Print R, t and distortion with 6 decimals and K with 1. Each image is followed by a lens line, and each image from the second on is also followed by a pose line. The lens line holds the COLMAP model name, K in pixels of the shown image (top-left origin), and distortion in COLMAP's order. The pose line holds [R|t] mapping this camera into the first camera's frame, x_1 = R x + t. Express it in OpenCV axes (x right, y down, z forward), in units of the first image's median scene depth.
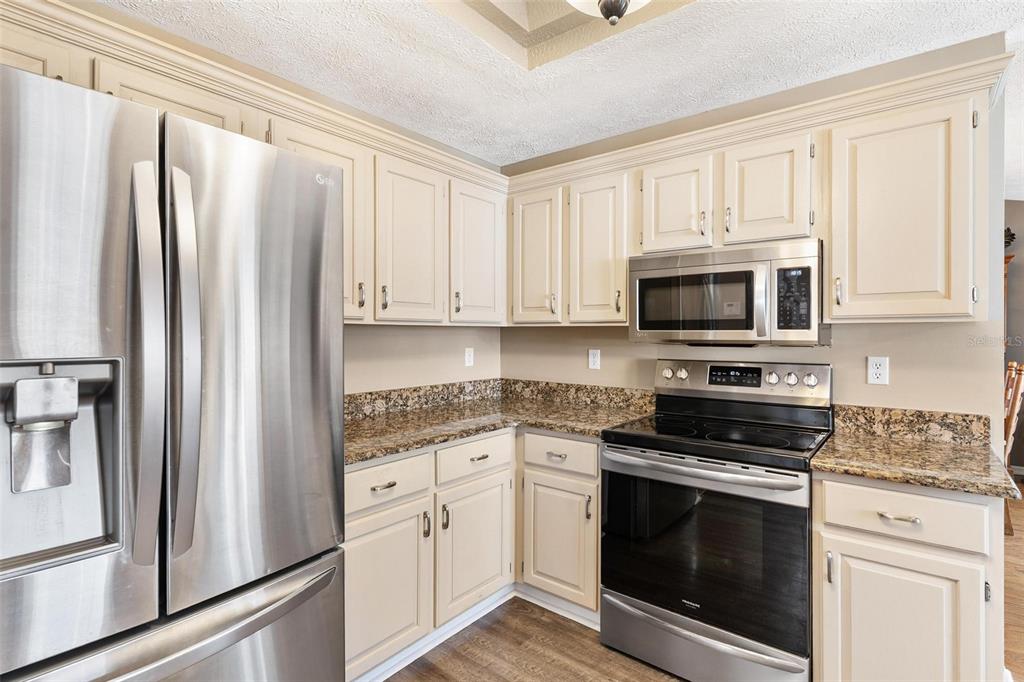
lens RADIAL K [[498.5, 0, 512.1], [0, 498.5, 339.1], [0, 0, 1]] dist [-0.003549, -0.000045]
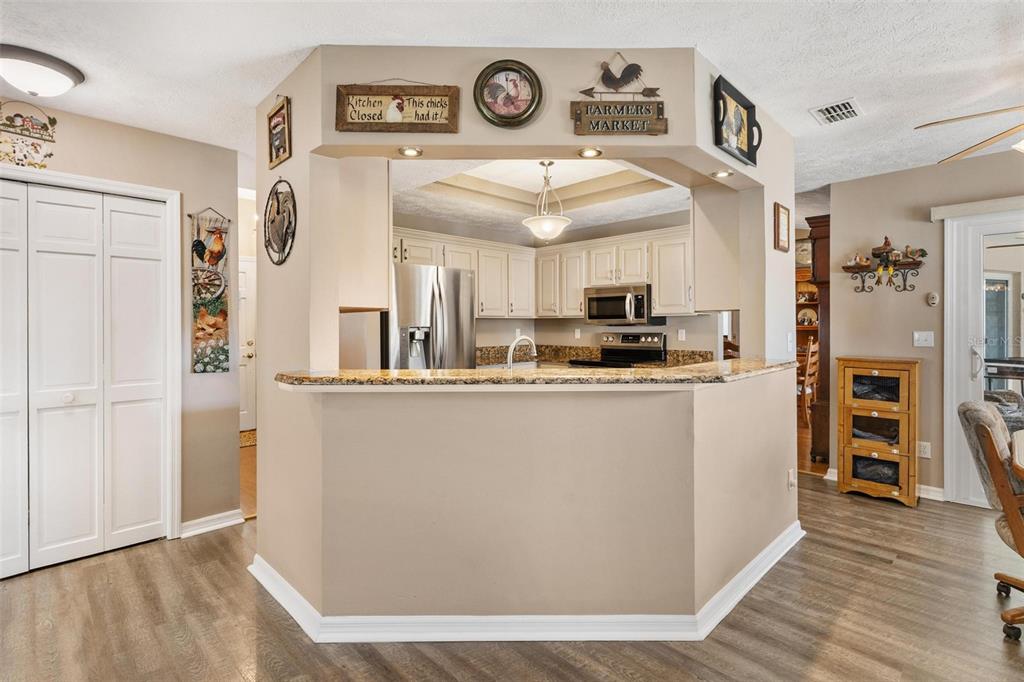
lens RADIAL K [[498.5, 0, 507.1], [0, 498.5, 335.5], [0, 0, 1]] dist [-0.003549, -0.000045]
pose [[0.990814, -0.003859, -0.135180, 0.180568], [0.005093, 0.999948, 0.008783, 0.032620], [0.135139, -0.009391, 0.990782, -1.282152]]
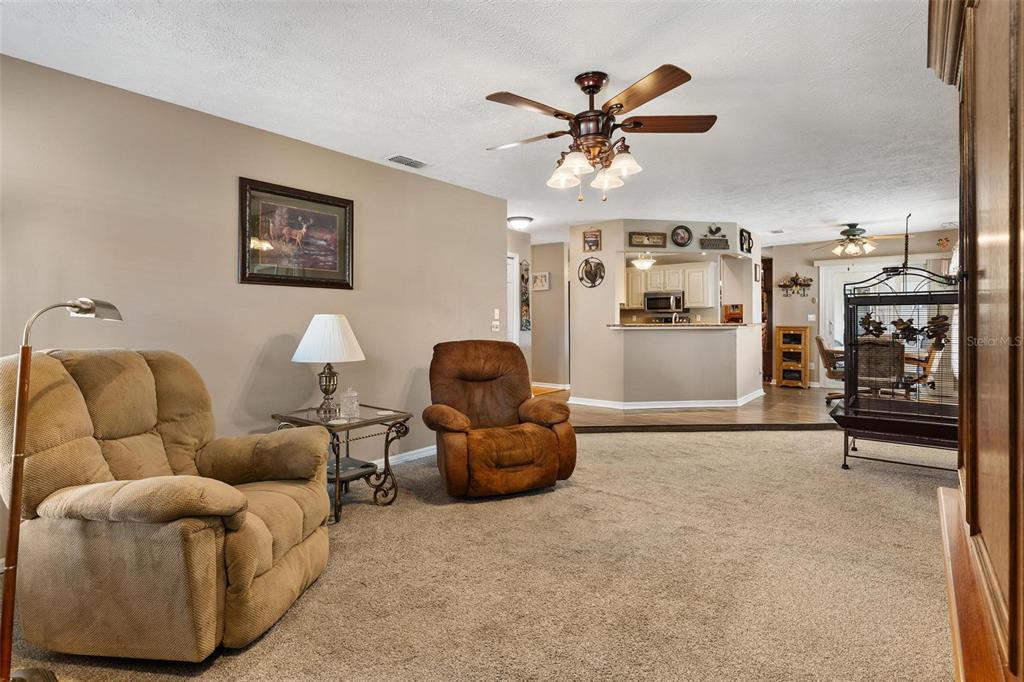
lens RADIAL K [[498.5, 0, 517.0], [0, 498.5, 331.5], [0, 0, 1]] dist [-0.003549, -0.000045]
pose [[0.999825, -0.006420, -0.017558, -0.725647], [0.006633, 0.999905, 0.012093, 0.101451], [0.017479, -0.012207, 0.999773, -3.051155]]
